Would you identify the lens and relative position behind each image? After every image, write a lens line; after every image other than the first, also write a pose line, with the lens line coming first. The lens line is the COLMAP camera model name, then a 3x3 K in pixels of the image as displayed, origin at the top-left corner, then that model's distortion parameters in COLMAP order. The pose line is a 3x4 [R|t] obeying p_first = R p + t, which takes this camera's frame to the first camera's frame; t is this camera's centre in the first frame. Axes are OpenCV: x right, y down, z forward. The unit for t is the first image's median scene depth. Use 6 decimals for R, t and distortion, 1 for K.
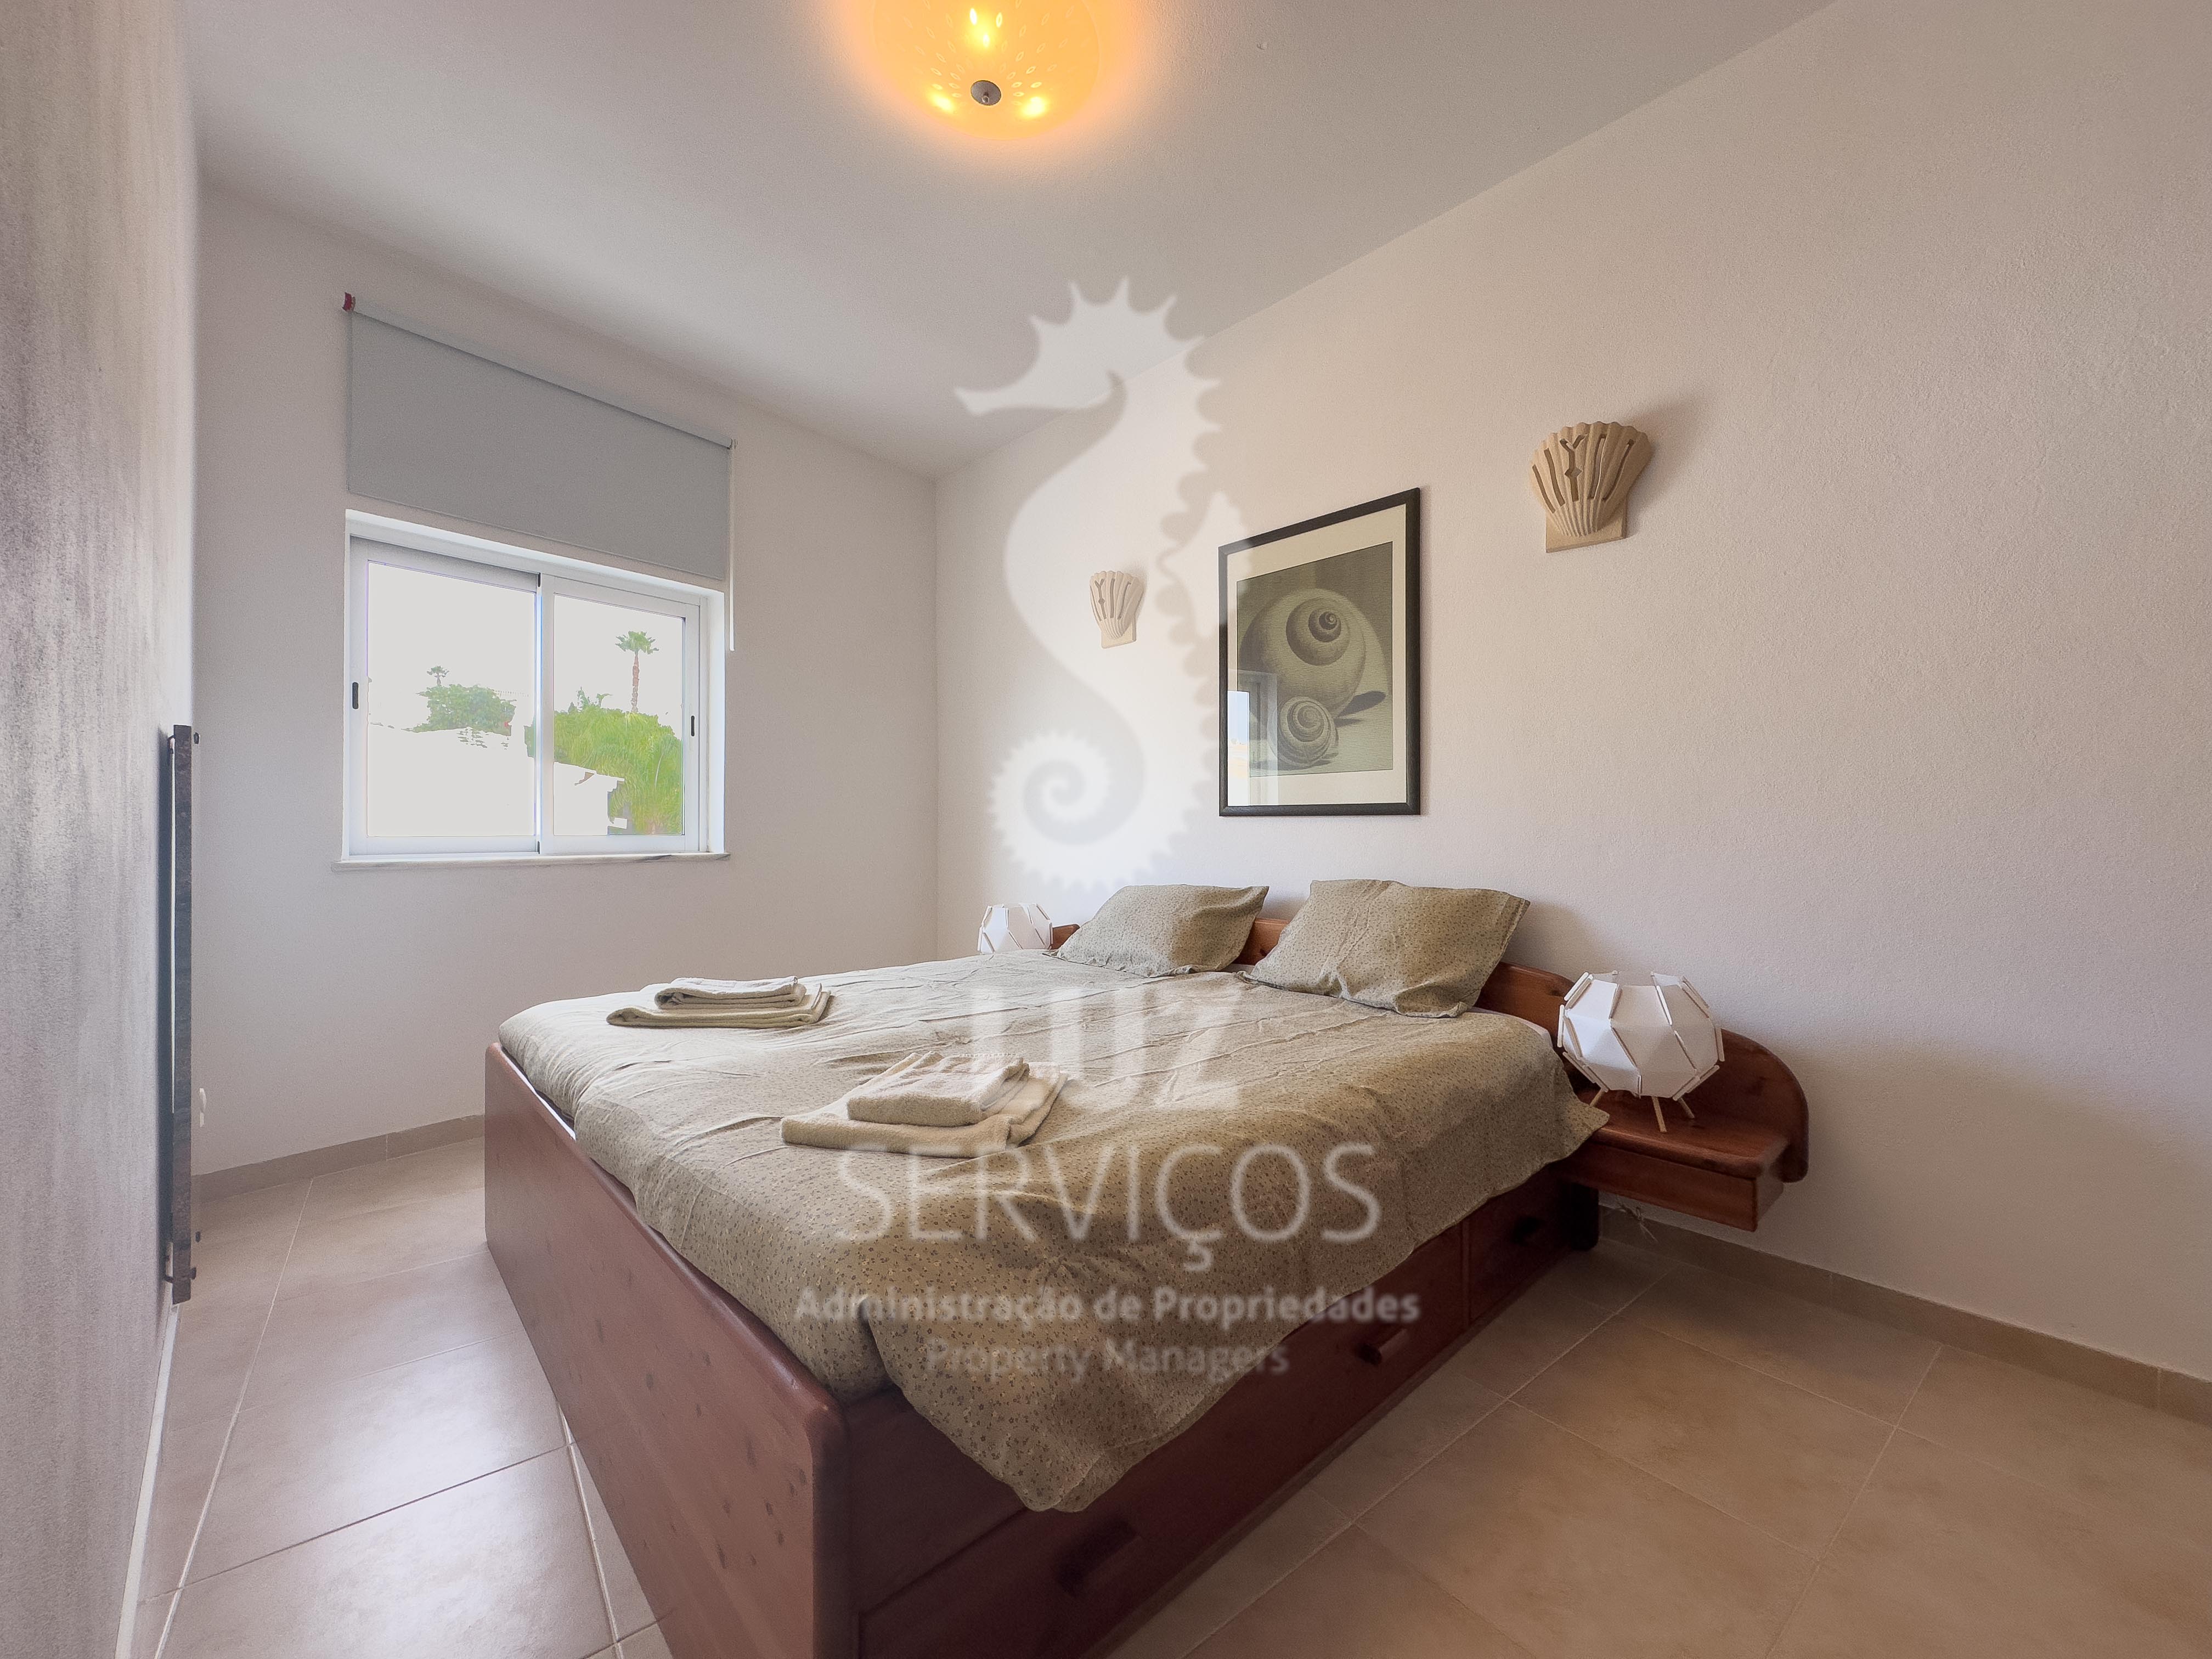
lens RADIAL K [[877.4, 0, 1111.7], [0, 877.4, 829.9], [0, 0, 1]] dist [-0.005312, 0.001473]
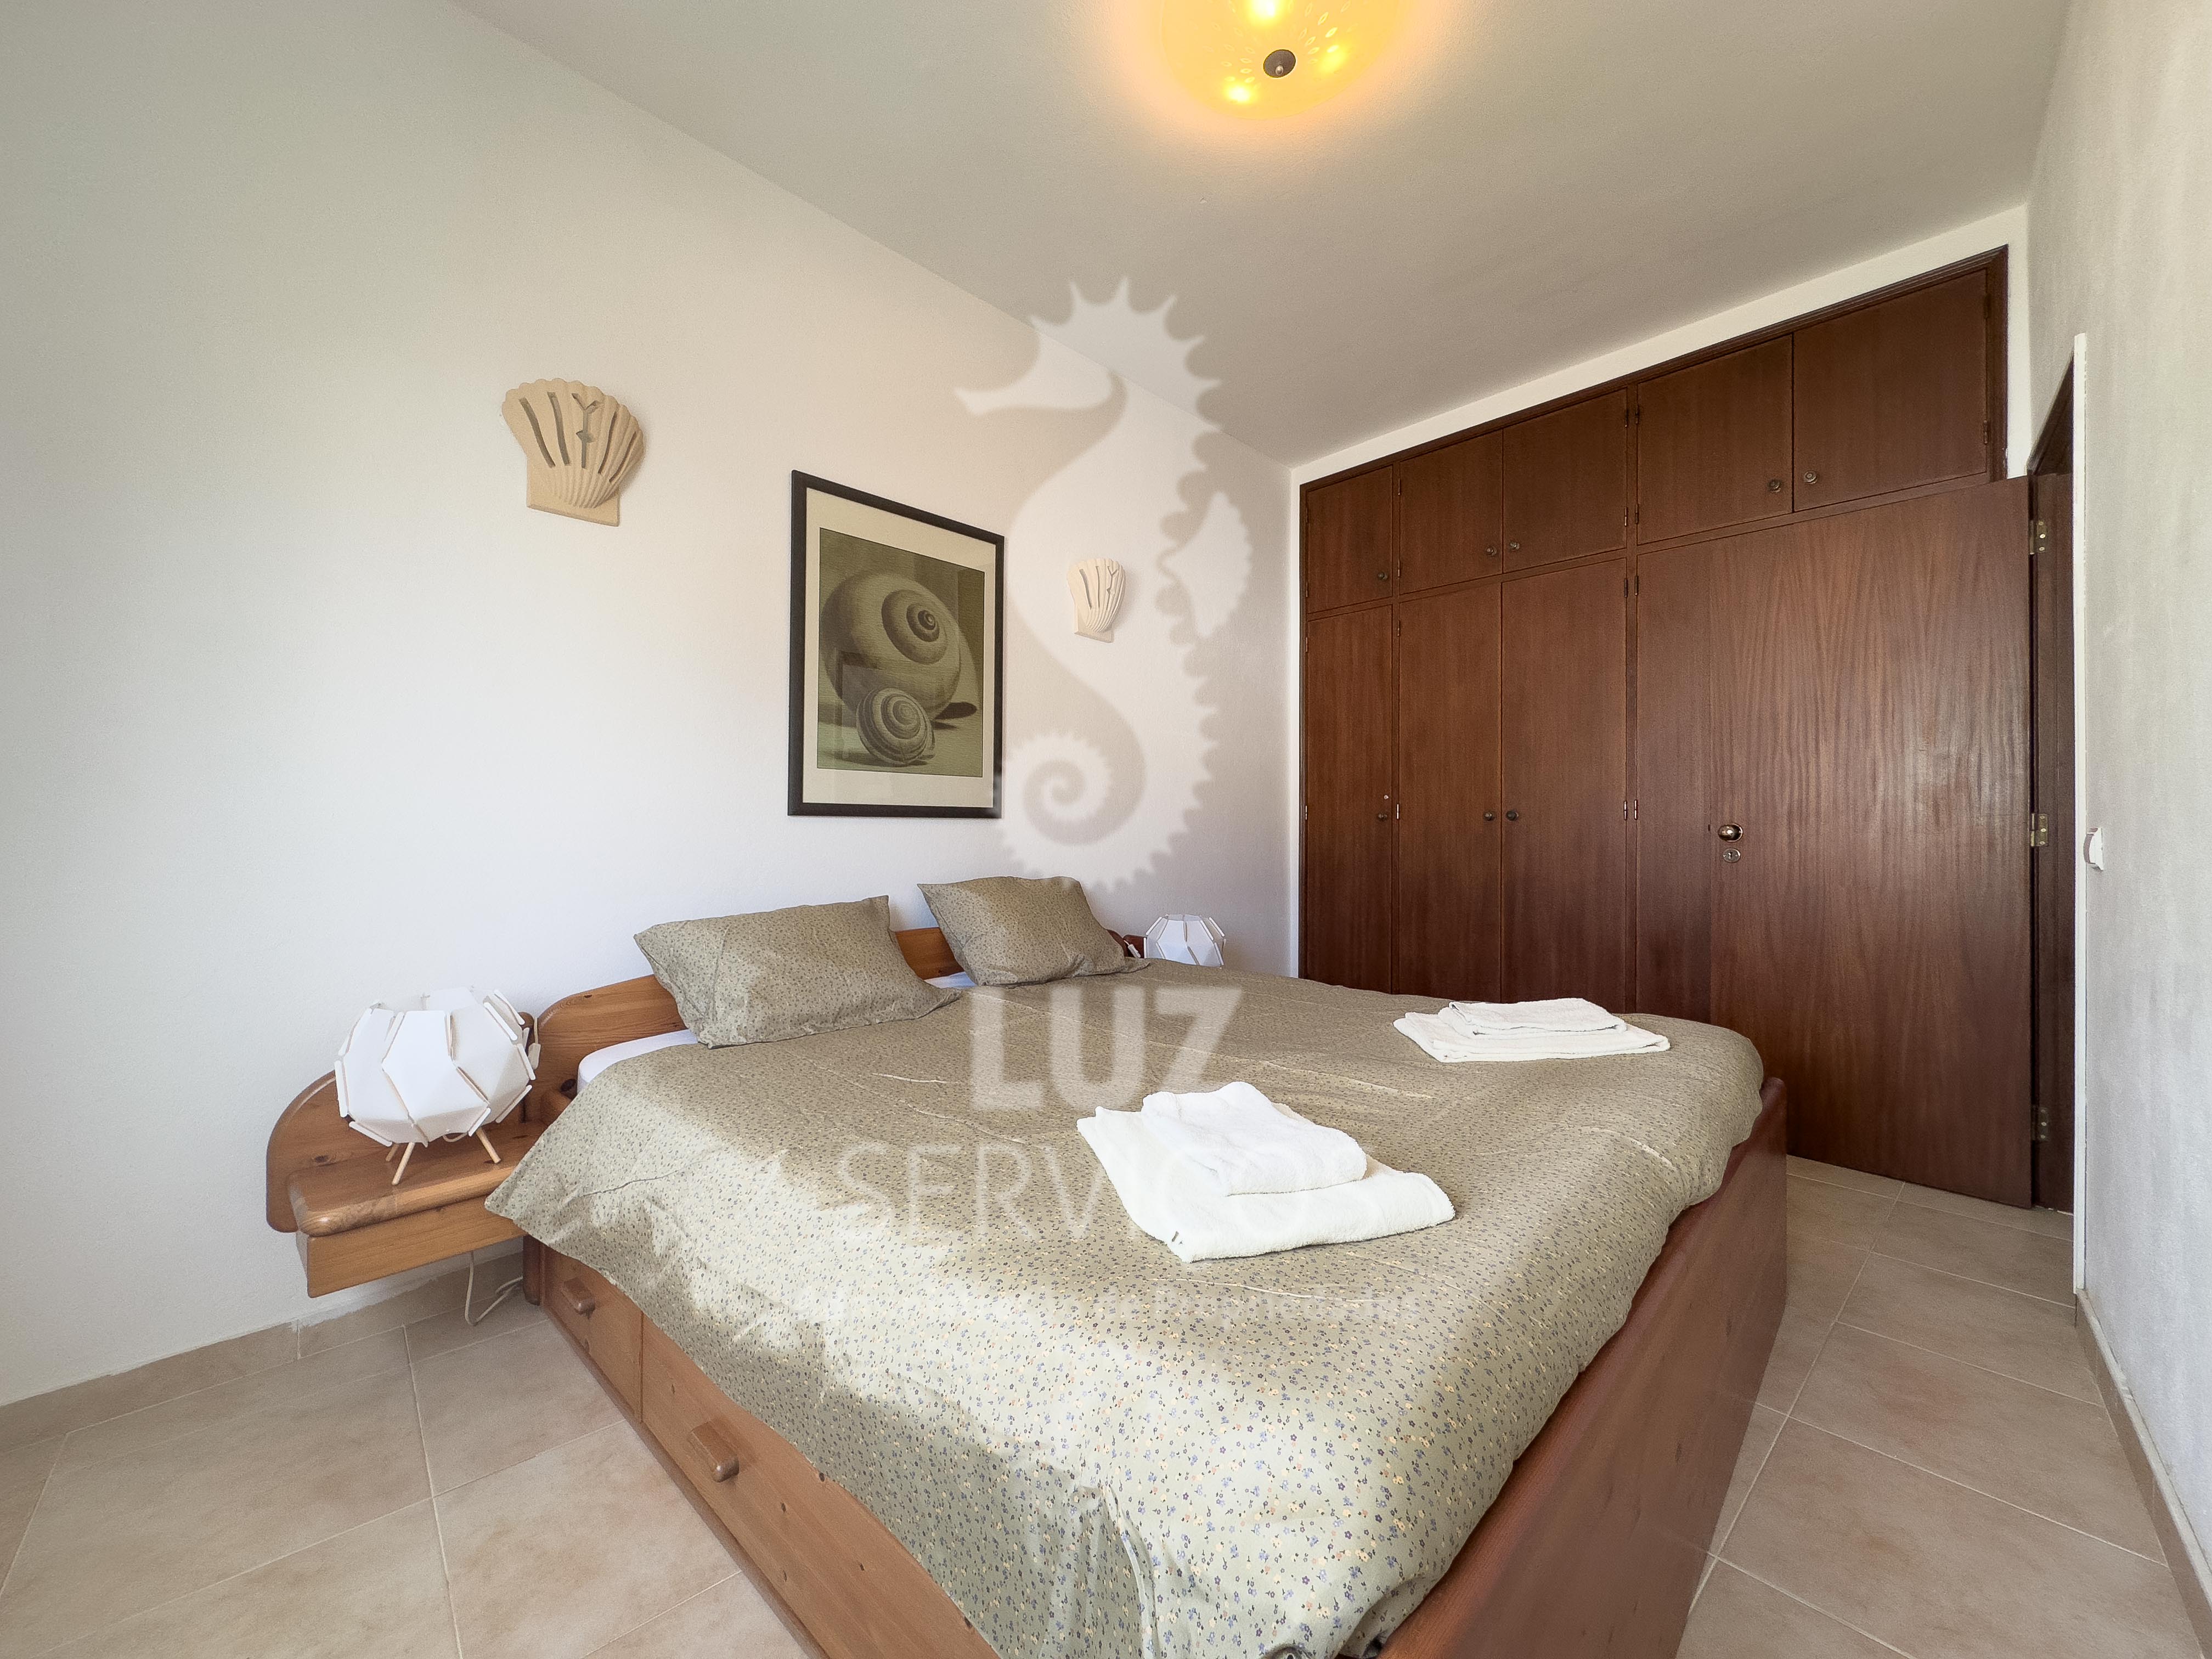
lens RADIAL K [[877.4, 0, 1110.9], [0, 877.4, 827.9], [0, 0, 1]] dist [-0.005312, 0.001473]
pose [[-0.061436, -0.013960, 0.998013, -0.758071], [-0.010045, 0.999860, 0.013368, -0.019512], [-0.998060, -0.009204, -0.061568, 0.852978]]
